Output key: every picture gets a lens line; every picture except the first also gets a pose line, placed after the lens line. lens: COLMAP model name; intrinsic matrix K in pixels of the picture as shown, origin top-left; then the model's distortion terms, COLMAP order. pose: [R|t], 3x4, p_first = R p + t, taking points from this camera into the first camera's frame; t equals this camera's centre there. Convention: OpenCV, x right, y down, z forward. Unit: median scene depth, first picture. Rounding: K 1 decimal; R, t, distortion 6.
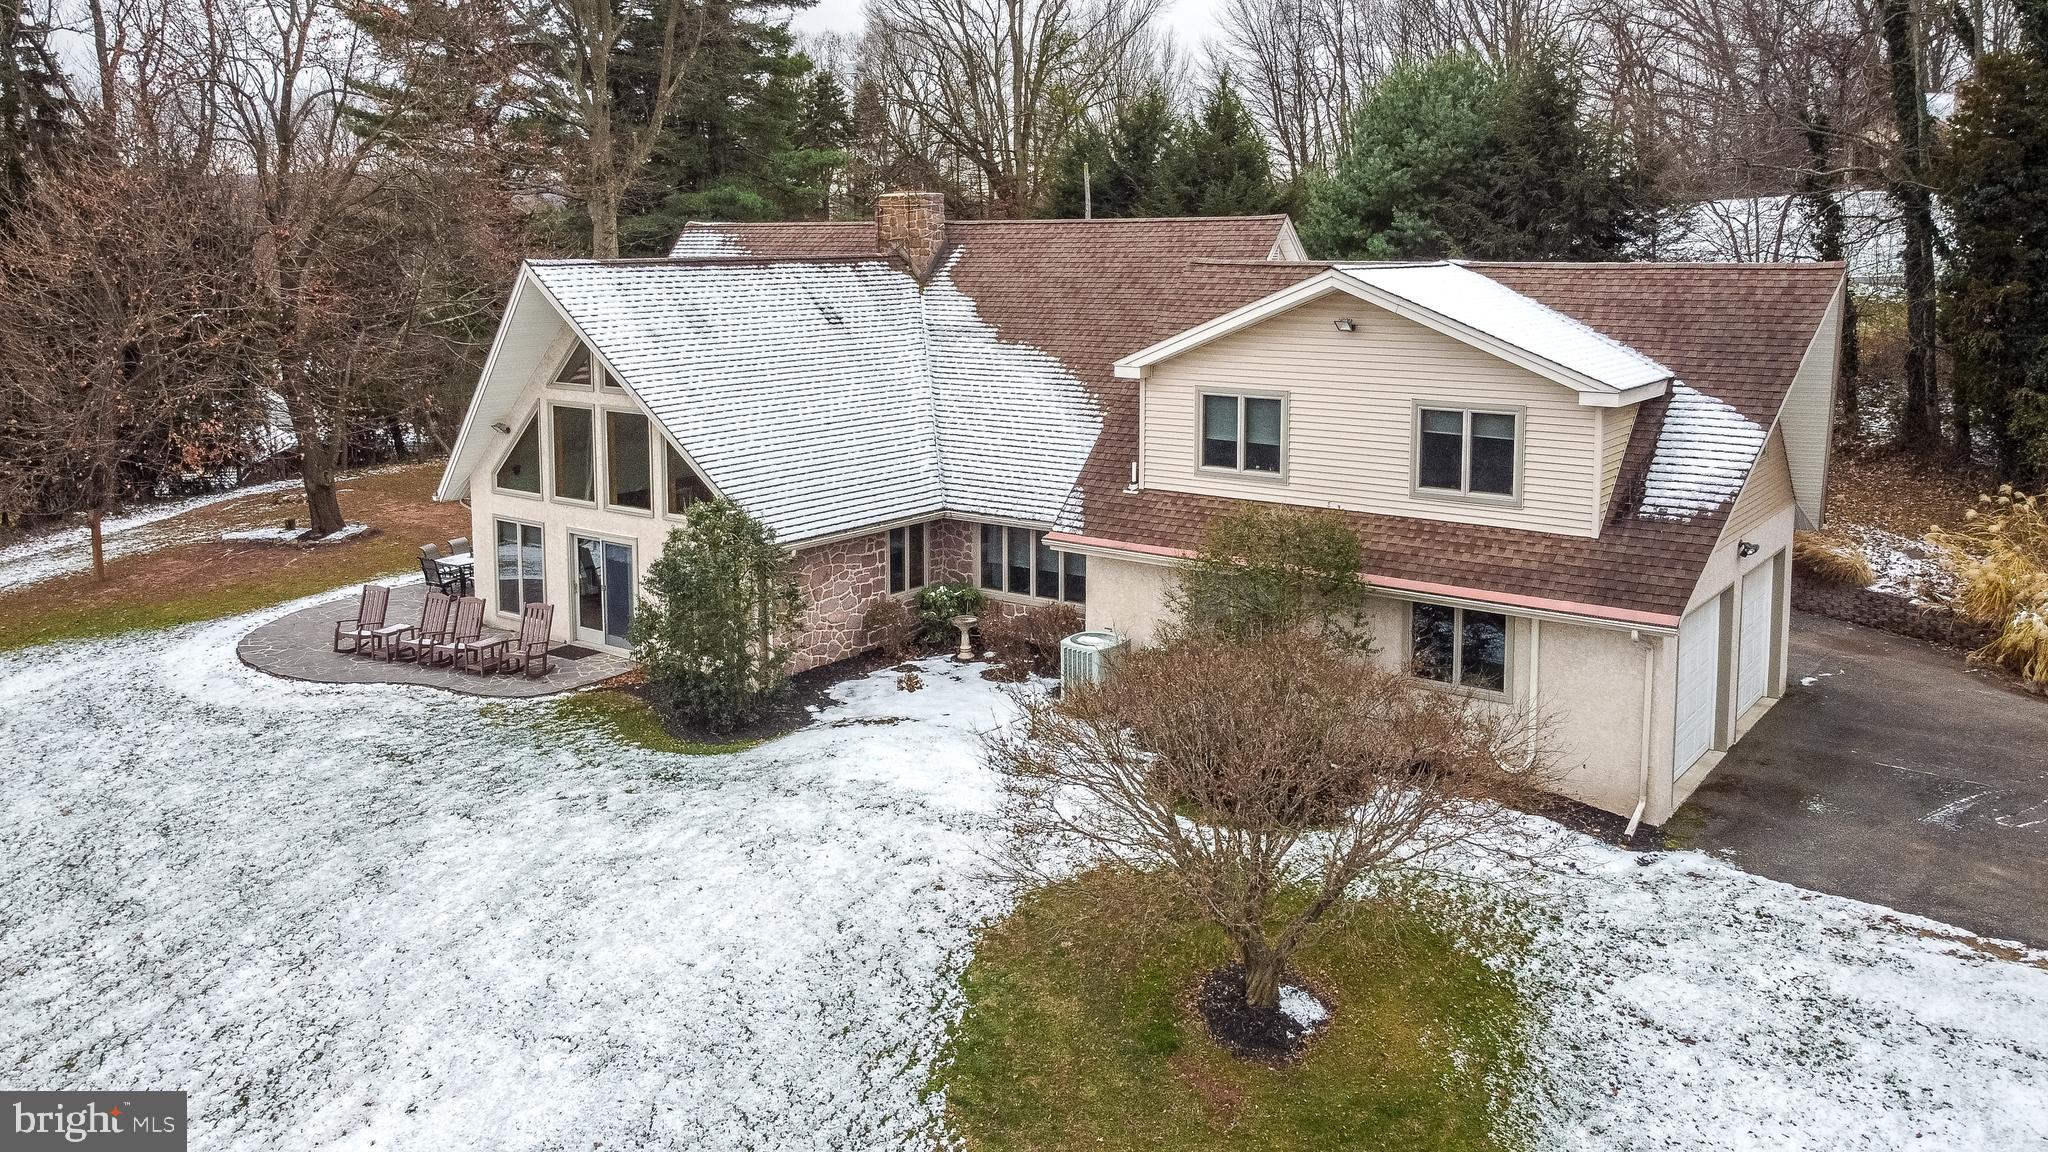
lens RADIAL K [[1634.8, 0, 1007.4], [0, 1634.8, 554.4], [0, 0, 1]] dist [0.010776, -0.019489]
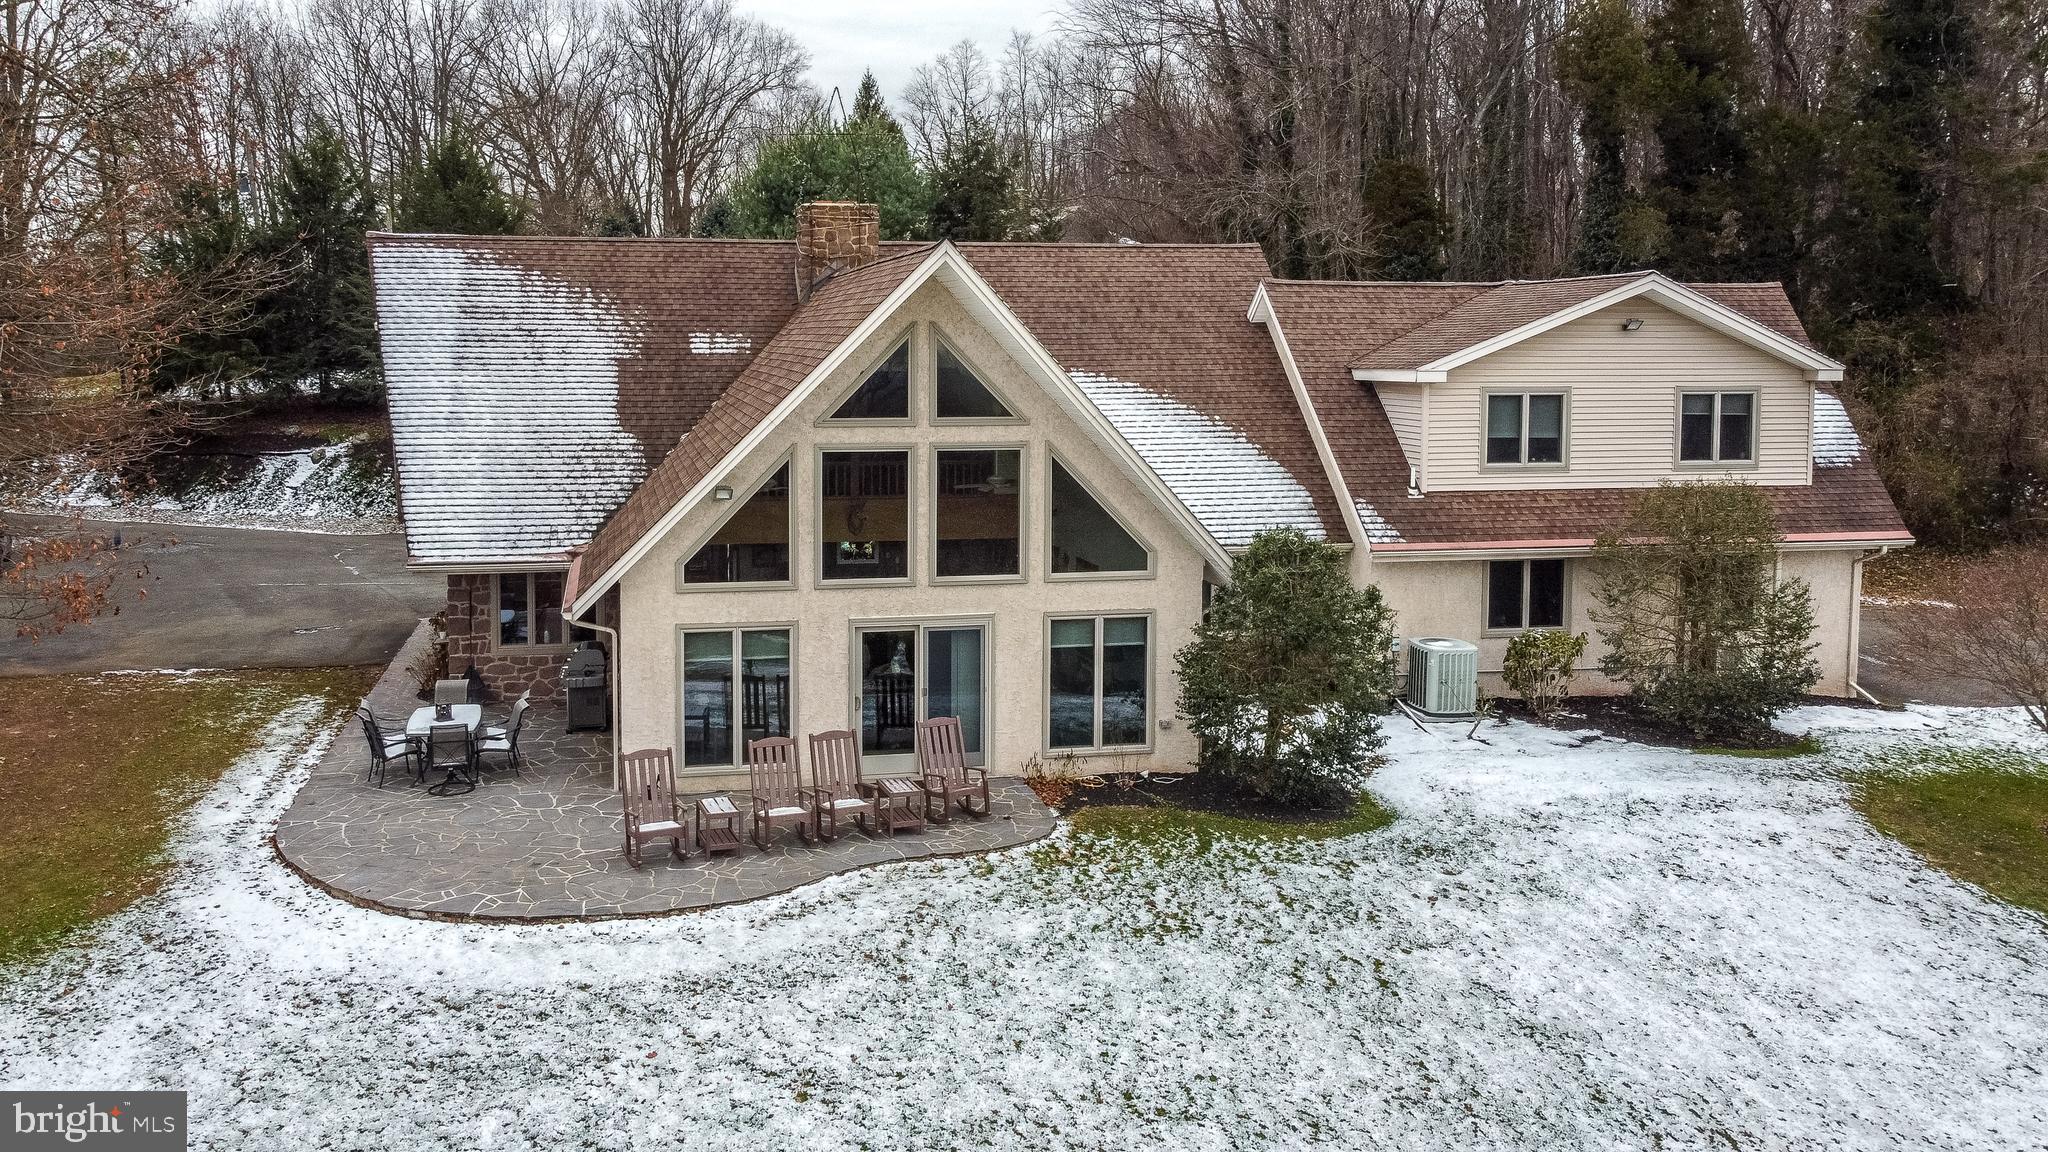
lens RADIAL K [[1634.8, 0, 944.4], [0, 1634.8, 529.4], [0, 0, 1]] dist [0.010776, -0.019489]
pose [[0.645735, -0.079772, 0.759383, -0.980926], [0.144055, 0.989396, -0.018562, -0.045757], [-0.749850, 0.121380, 0.650379, 0.621087]]
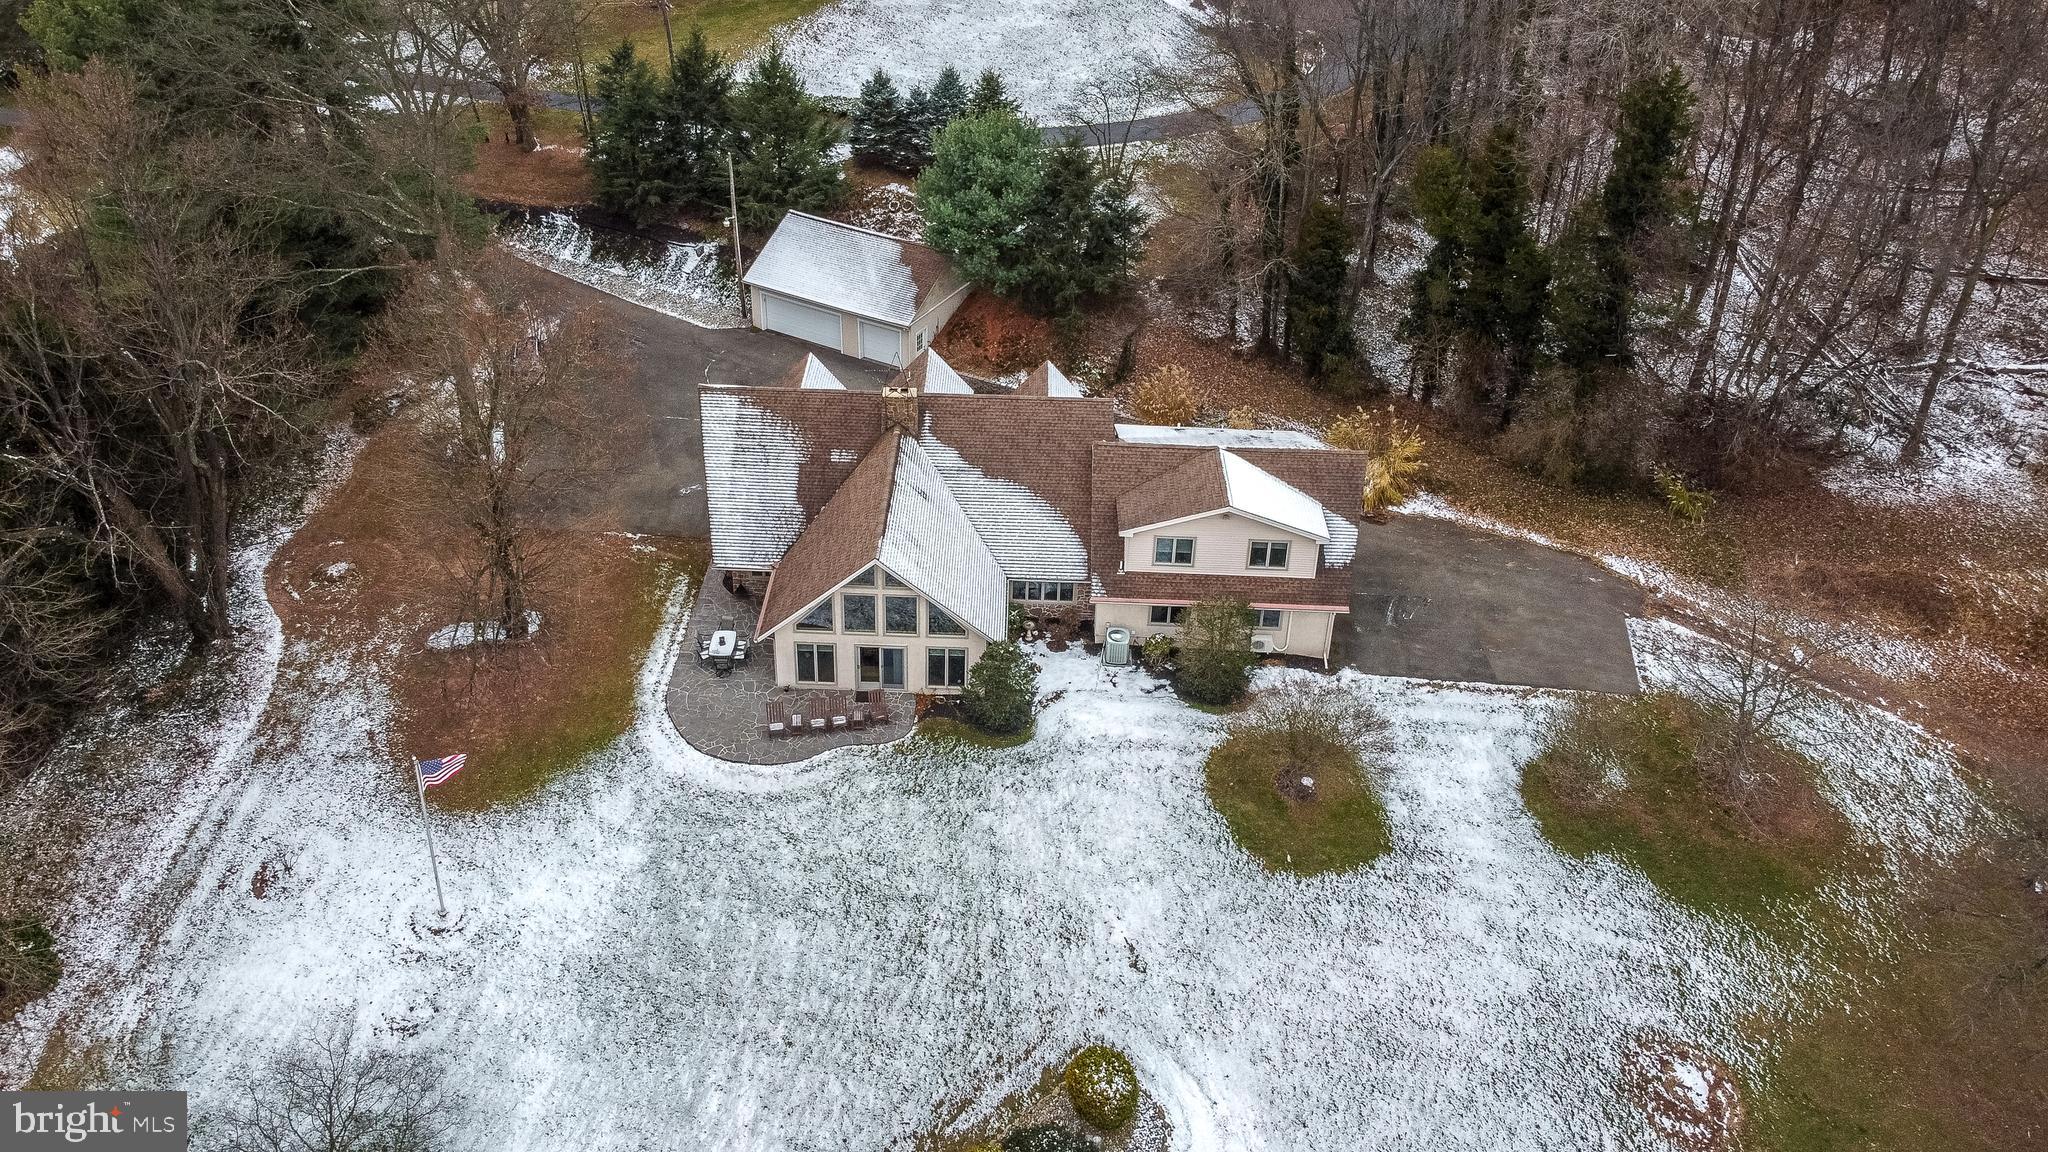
lens RADIAL K [[1634.8, 0, 1036.1], [0, 1634.8, 579.9], [0, 0, 1]] dist [0.010776, -0.019489]
pose [[0.797553, -0.322482, 0.509817, -1.375328], [0.080363, 0.894386, 0.440018, -1.205221], [-0.597871, -0.309968, 0.739236, -0.766604]]
